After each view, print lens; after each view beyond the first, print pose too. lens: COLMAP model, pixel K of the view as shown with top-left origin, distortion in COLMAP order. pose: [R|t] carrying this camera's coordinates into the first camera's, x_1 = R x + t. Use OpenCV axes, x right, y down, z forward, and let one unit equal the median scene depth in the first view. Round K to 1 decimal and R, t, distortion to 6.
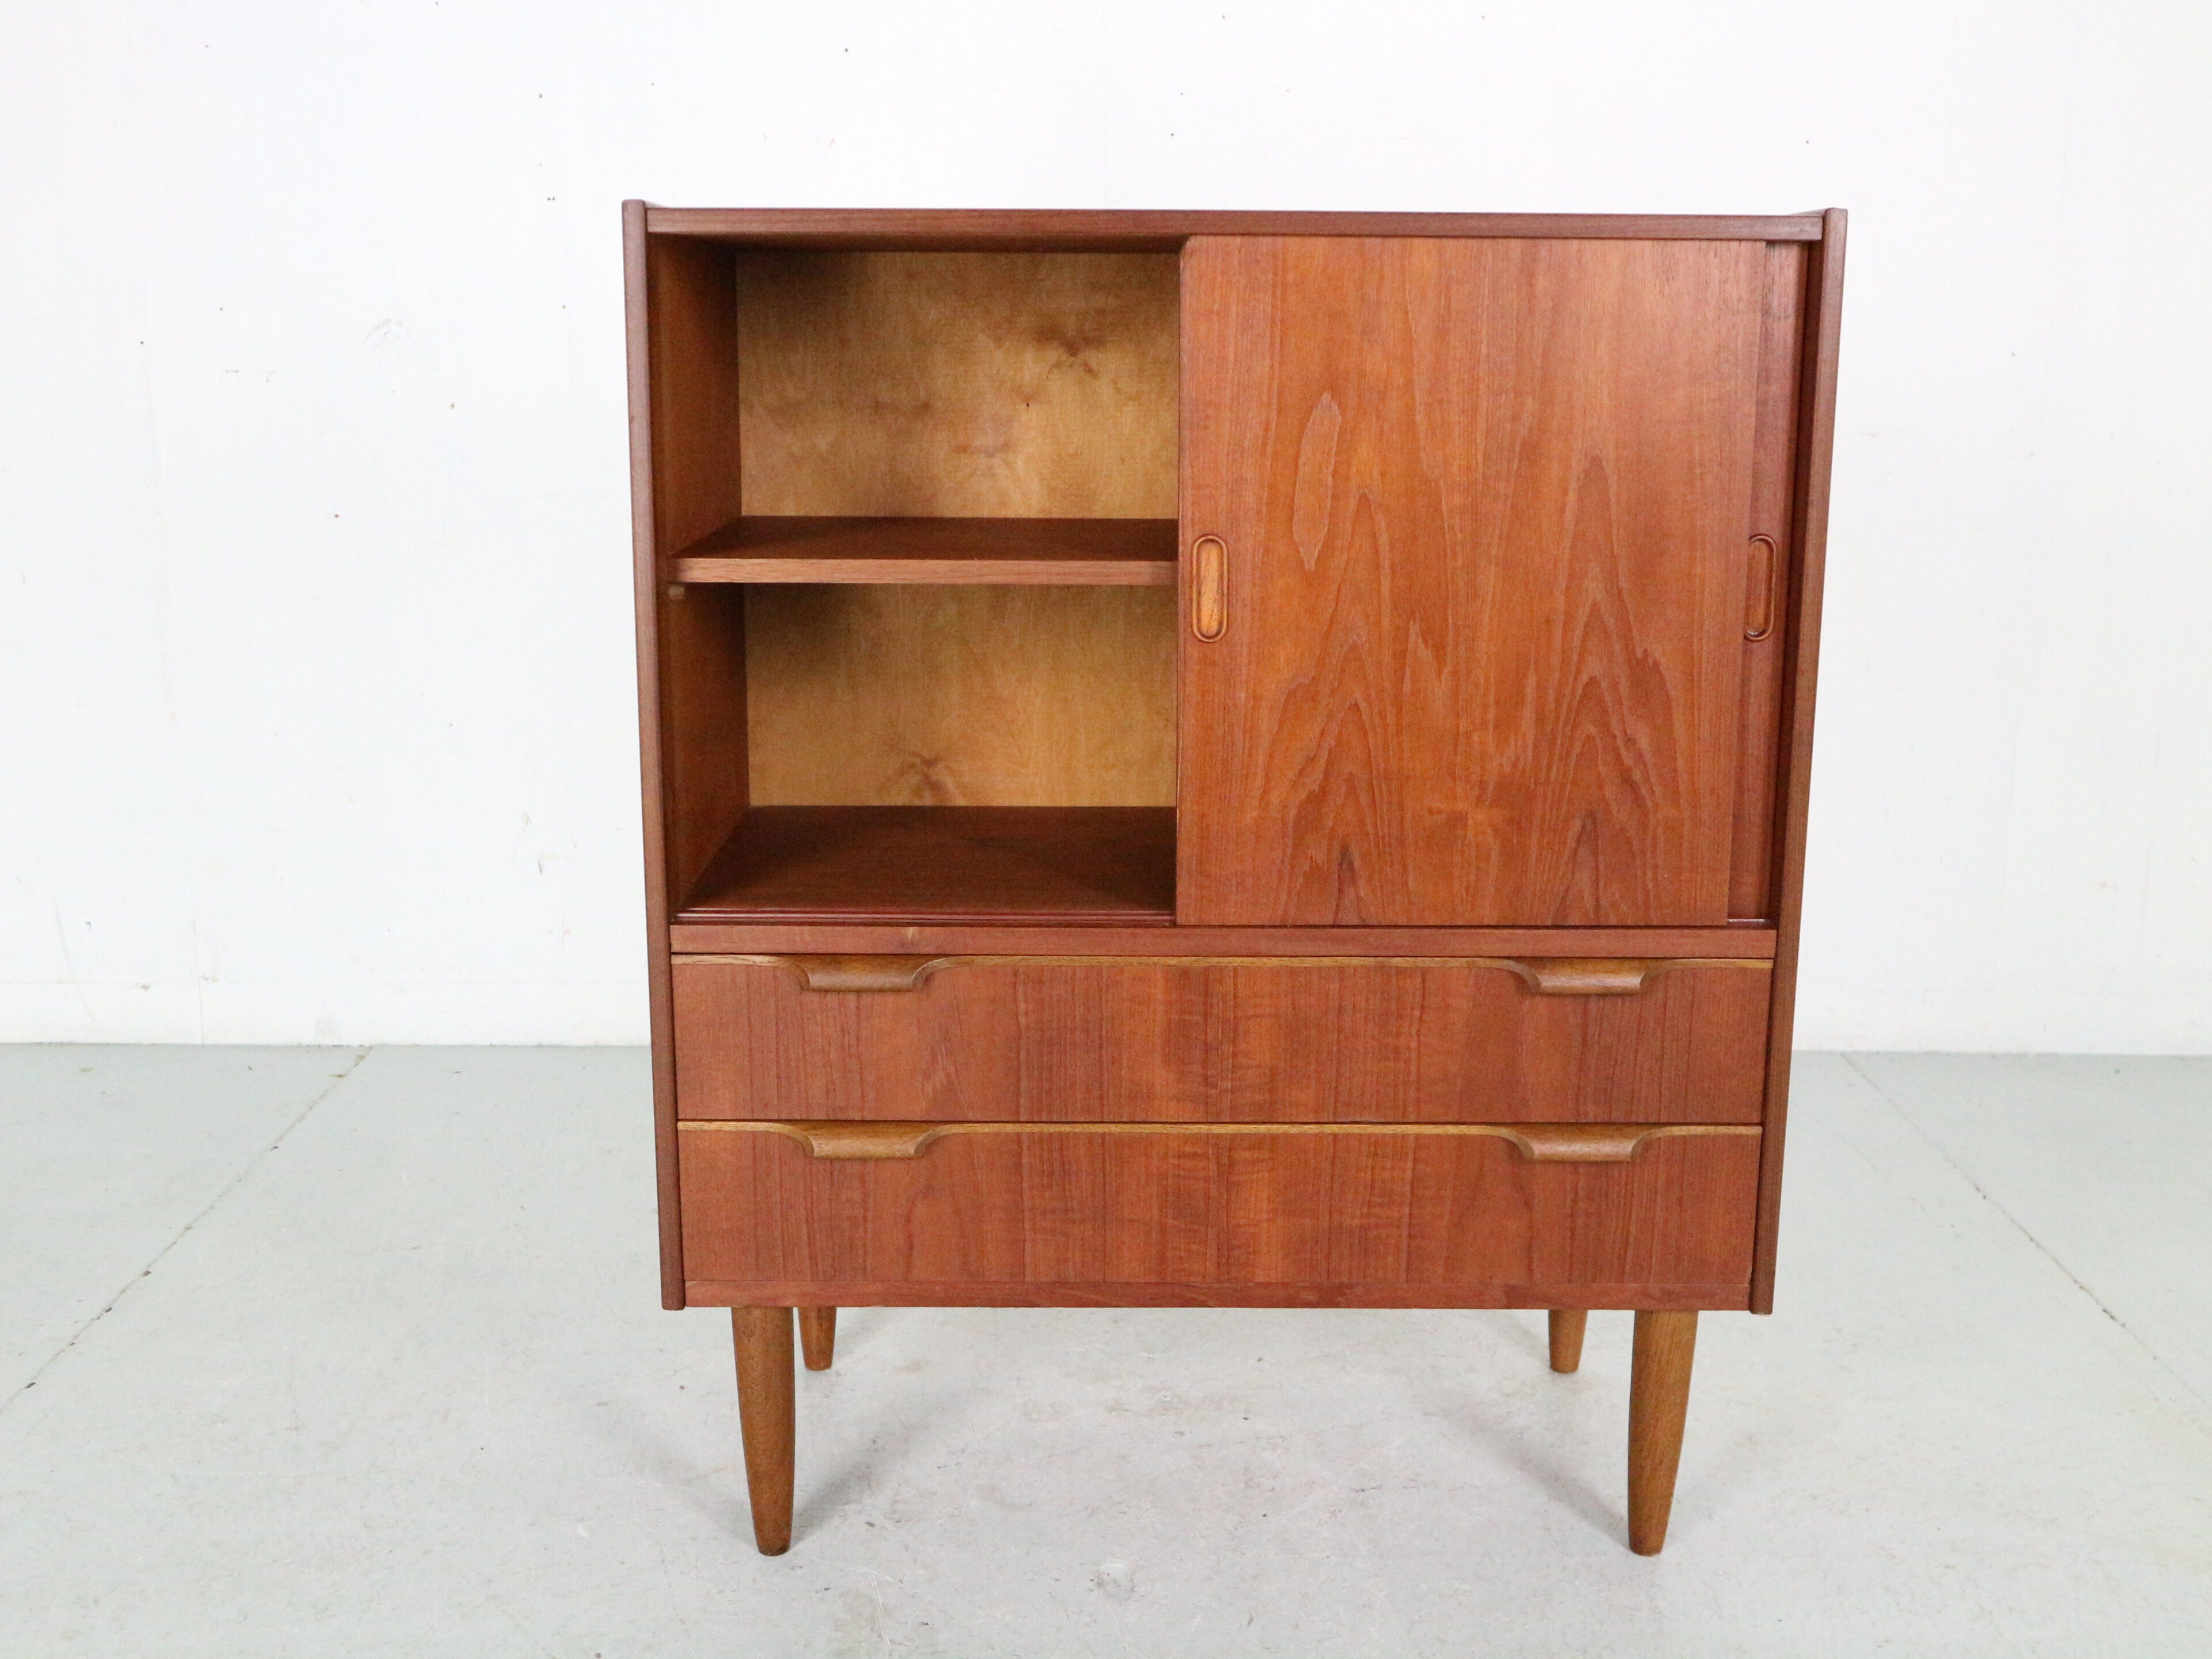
lens RADIAL K [[2354.8, 0, 1103.1], [0, 2354.8, 829.3], [0, 0, 1]] dist [-0.019760, 0.000000]
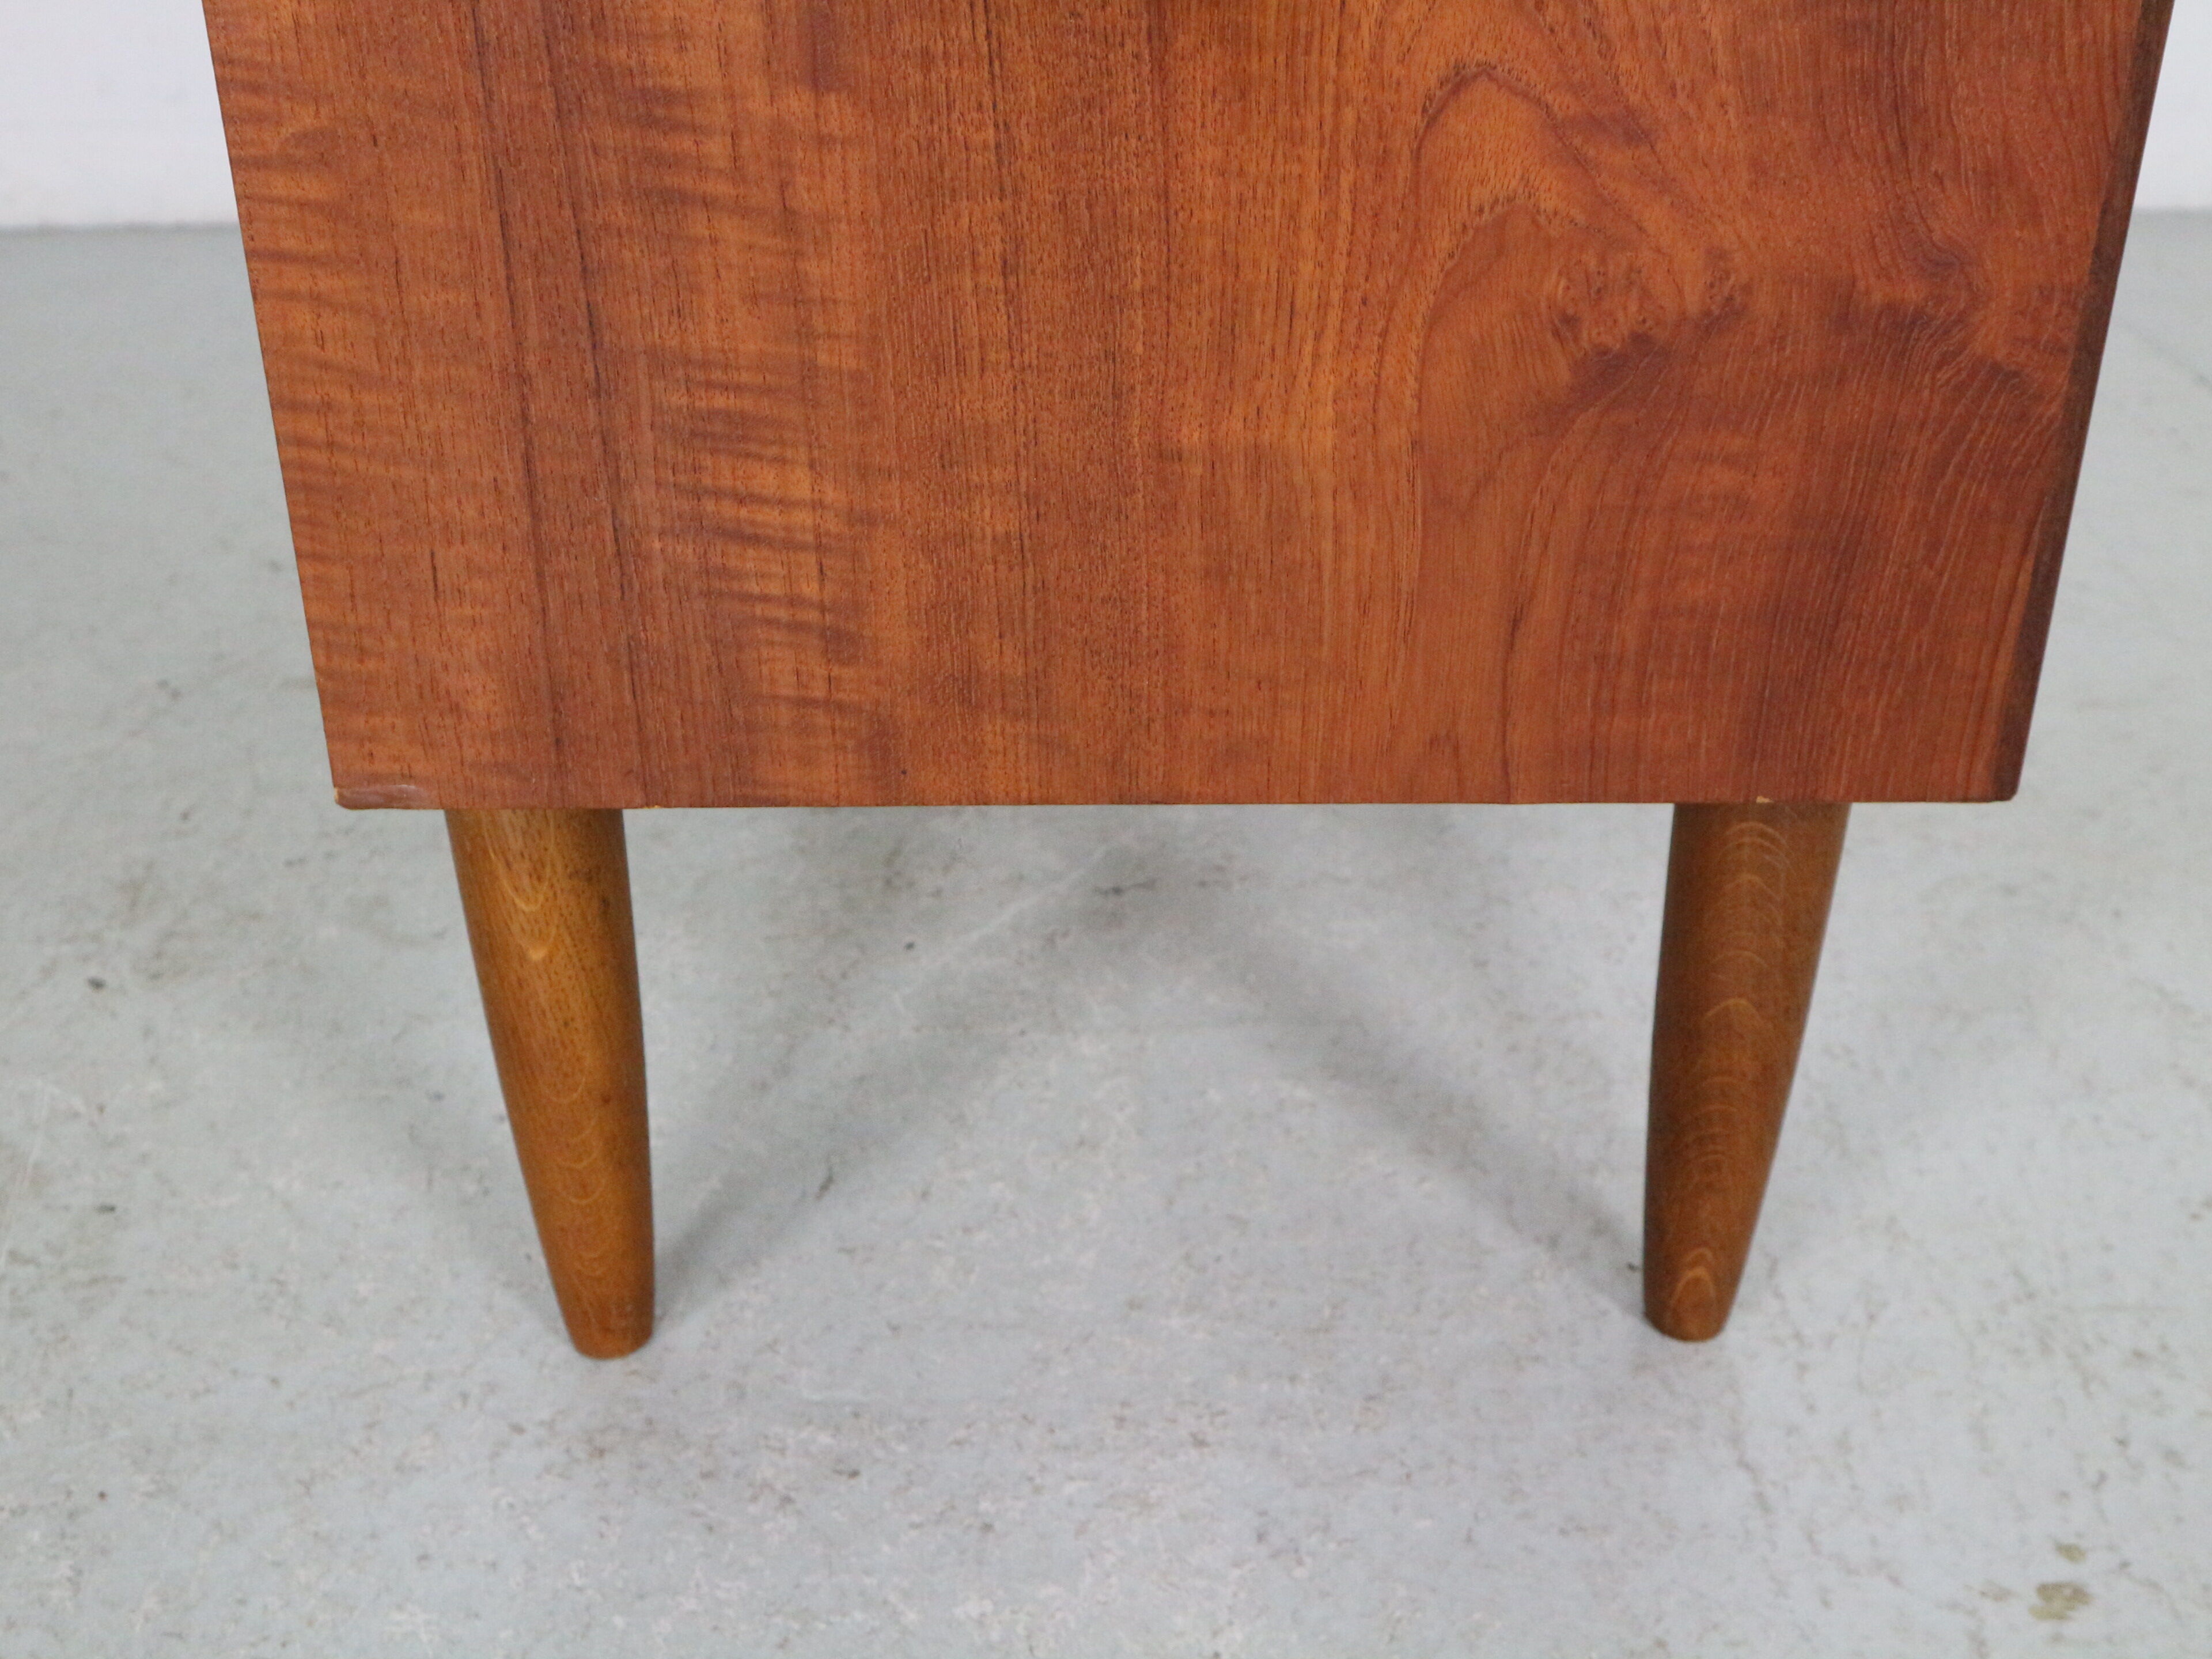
lens RADIAL K [[2394.5, 0, 1104.7], [0, 2394.5, 842.1], [0, 0, 1]] dist [-0.006143, 0.000000]
pose [[0.999615, -0.018395, 0.020785, 0.108127], [0.012064, 0.962353, 0.271533, 0.146385], [-0.024997, -0.271178, 0.962205, 0.566461]]
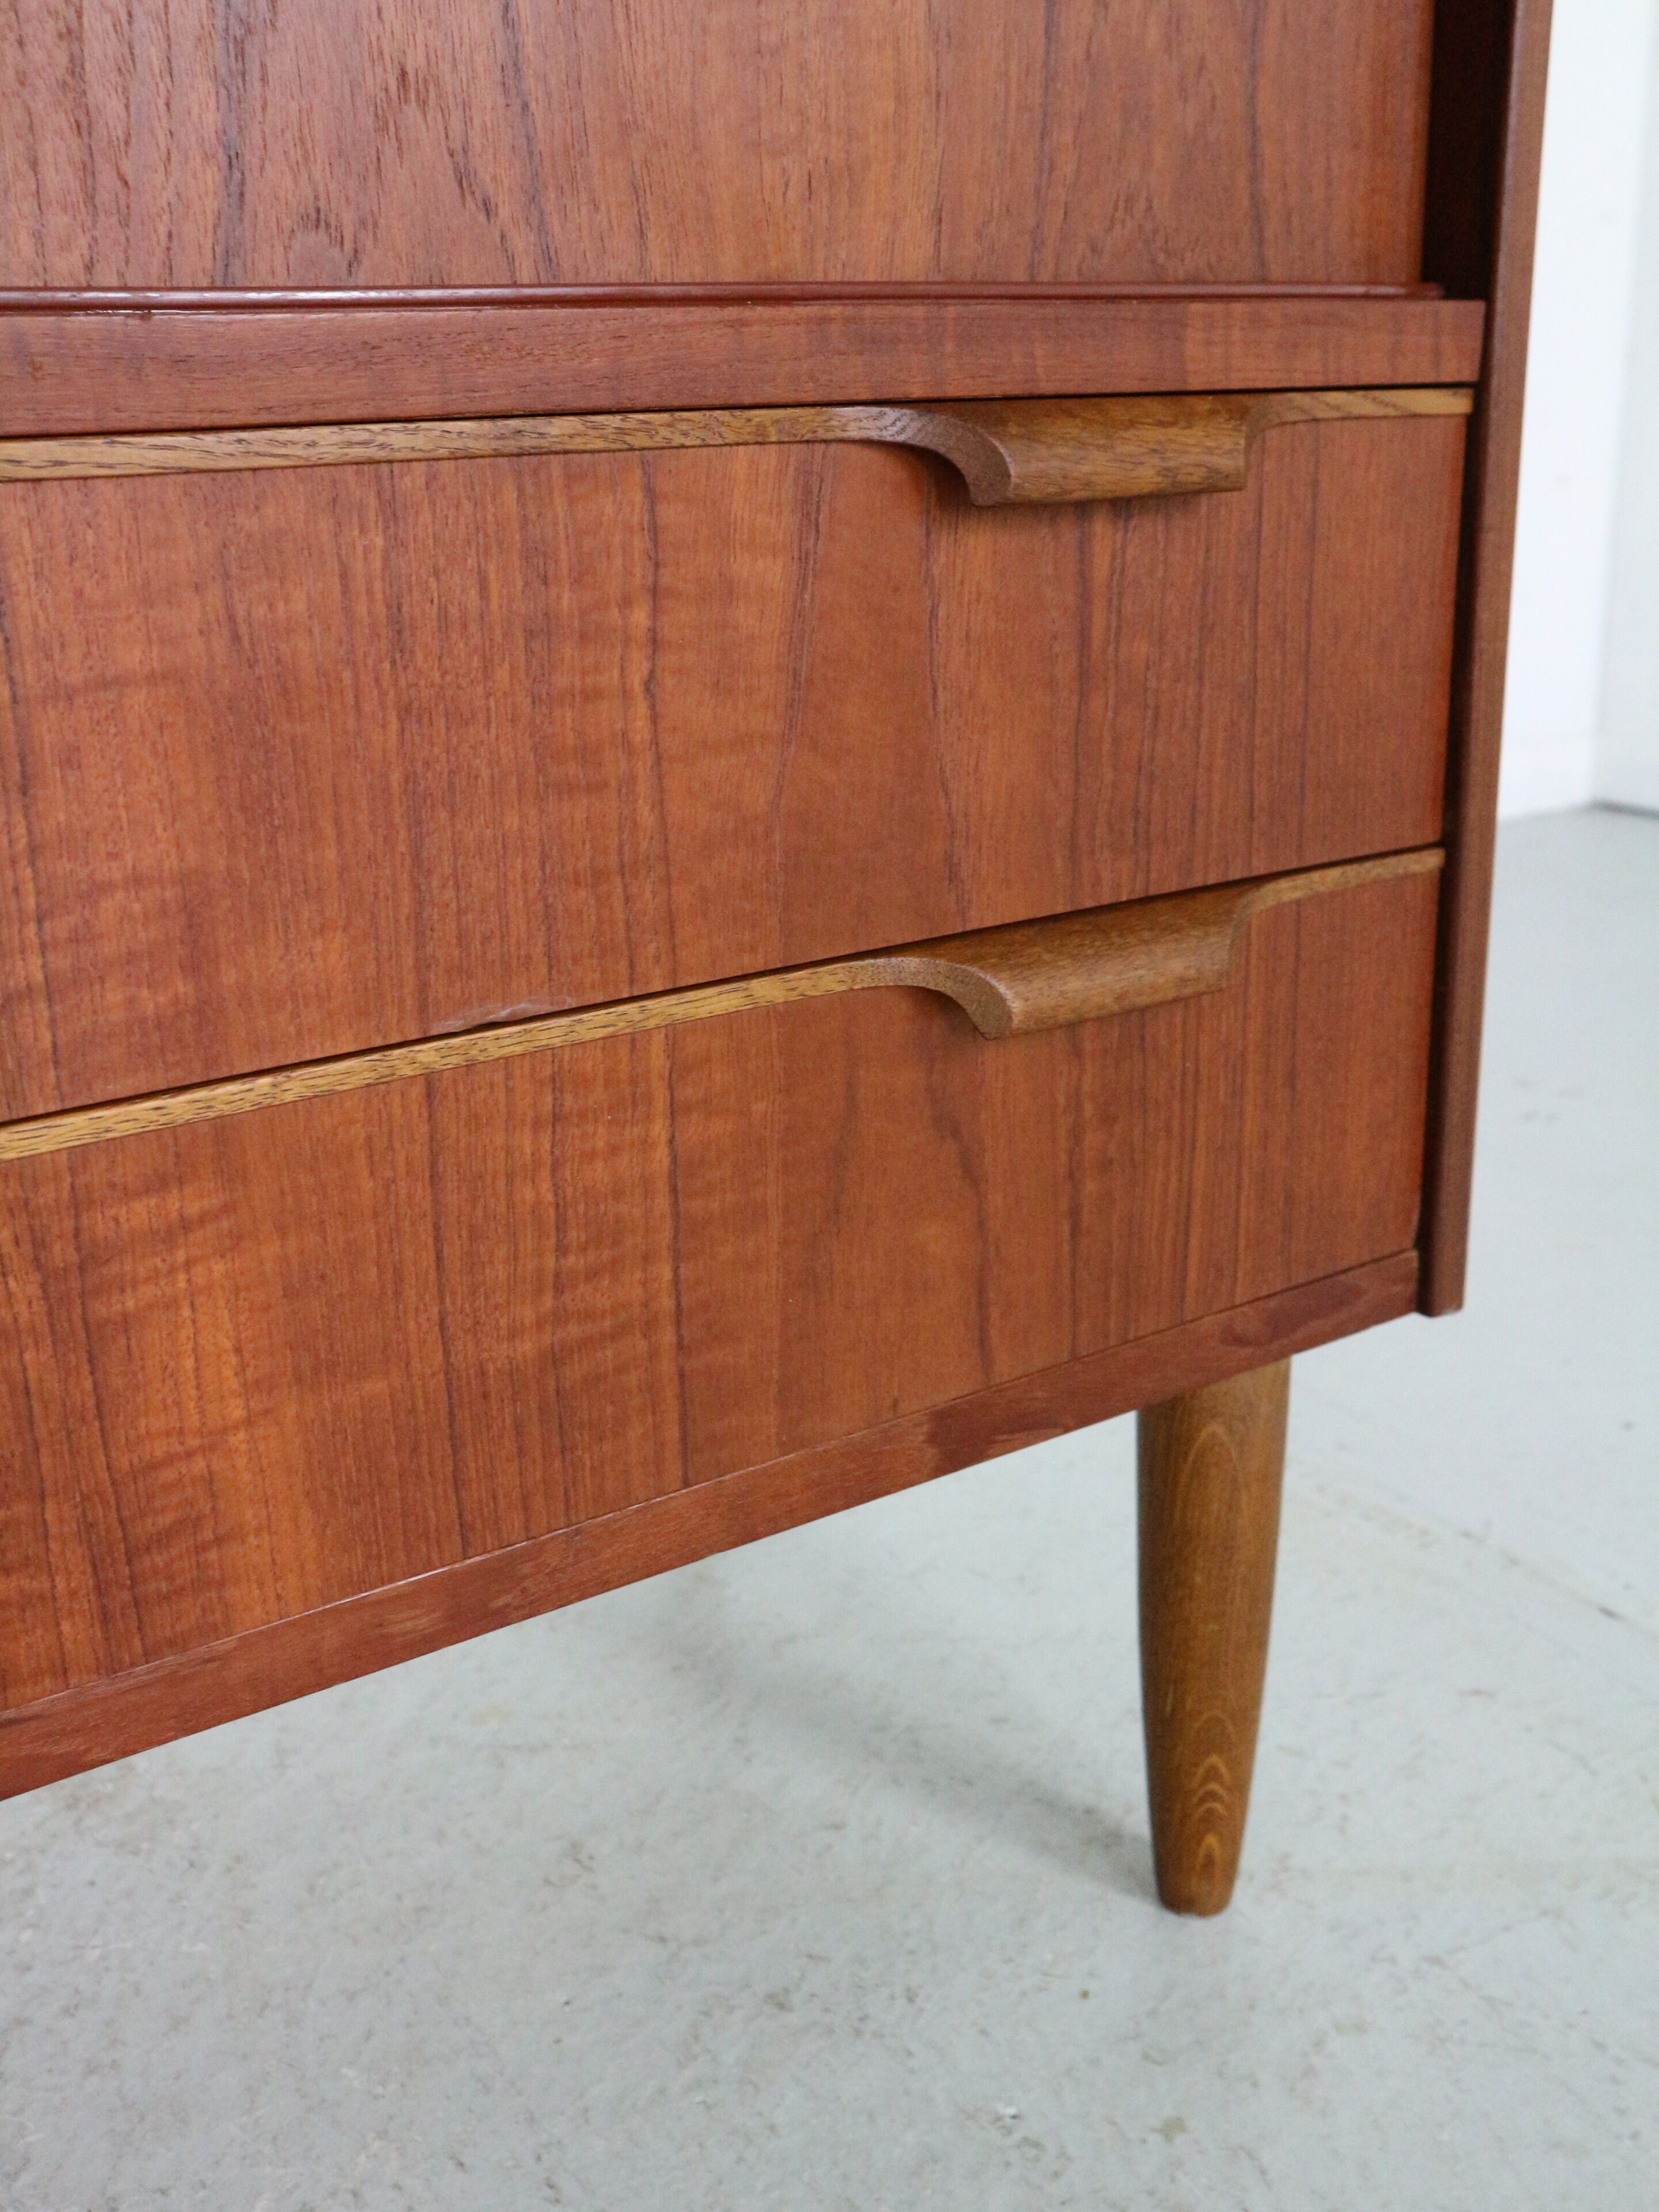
lens RADIAL K [[2185.9, 0, 818.1], [0, 2185.9, 1082.7], [0, 0, 1]] dist [-0.034613, 0.000000]
pose [[0.837856, -0.195873, 0.509539, 0.000685], [0.145922, 0.979806, 0.136704, 0.099323], [-0.526026, -0.040185, 0.849519, 0.738106]]
